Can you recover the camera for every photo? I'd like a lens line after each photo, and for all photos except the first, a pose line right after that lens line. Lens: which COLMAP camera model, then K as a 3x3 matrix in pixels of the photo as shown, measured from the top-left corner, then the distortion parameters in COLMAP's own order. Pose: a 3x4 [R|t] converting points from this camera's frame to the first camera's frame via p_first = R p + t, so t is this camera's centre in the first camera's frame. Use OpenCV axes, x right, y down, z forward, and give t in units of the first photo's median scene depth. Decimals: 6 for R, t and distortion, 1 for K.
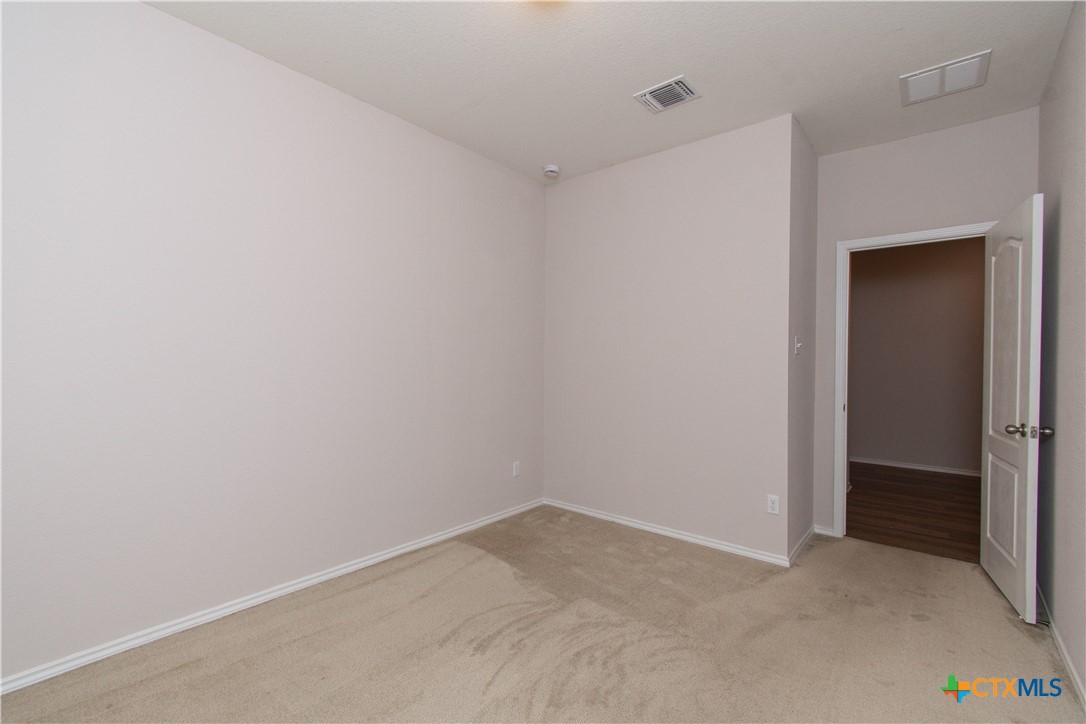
lens RADIAL K [[484.3, 0, 543.0], [0, 484.3, 362.0], [0, 0, 1]] dist [0.000996, 0.000029]
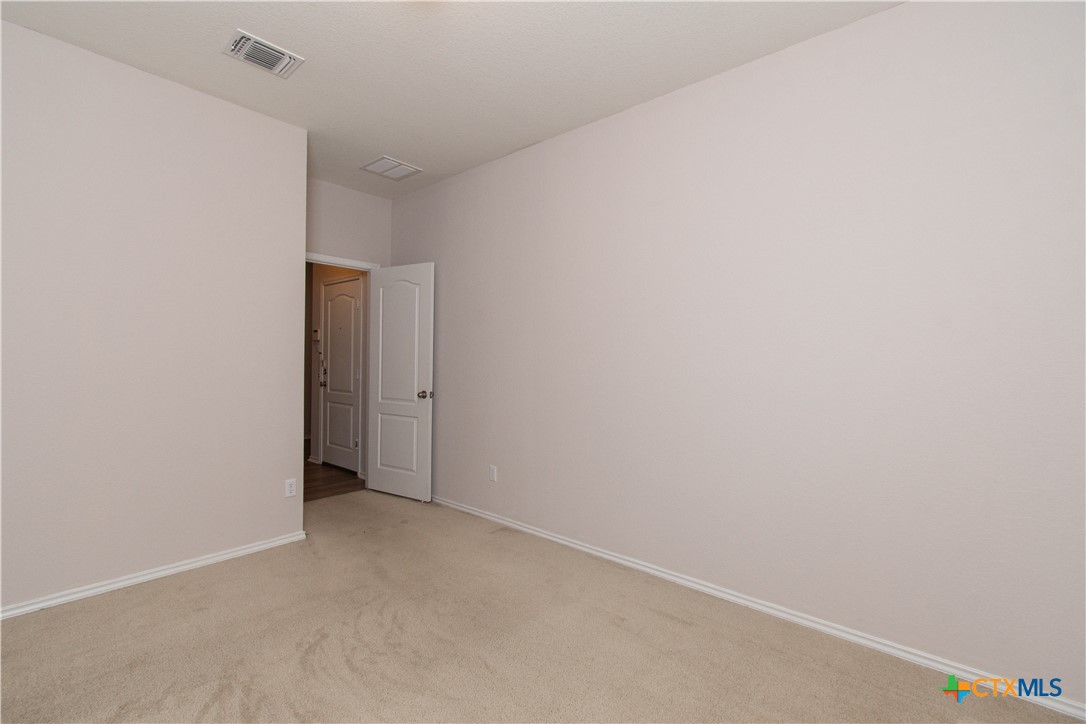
lens RADIAL K [[484.3, 0, 543.0], [0, 484.3, 362.0], [0, 0, 1]] dist [0.000996, 0.000029]
pose [[0.006010, -0.015026, 0.999869, -0.666779], [-0.008018, 0.999854, 0.015074, -0.005147], [-0.999950, -0.008107, 0.005888, 0.497440]]
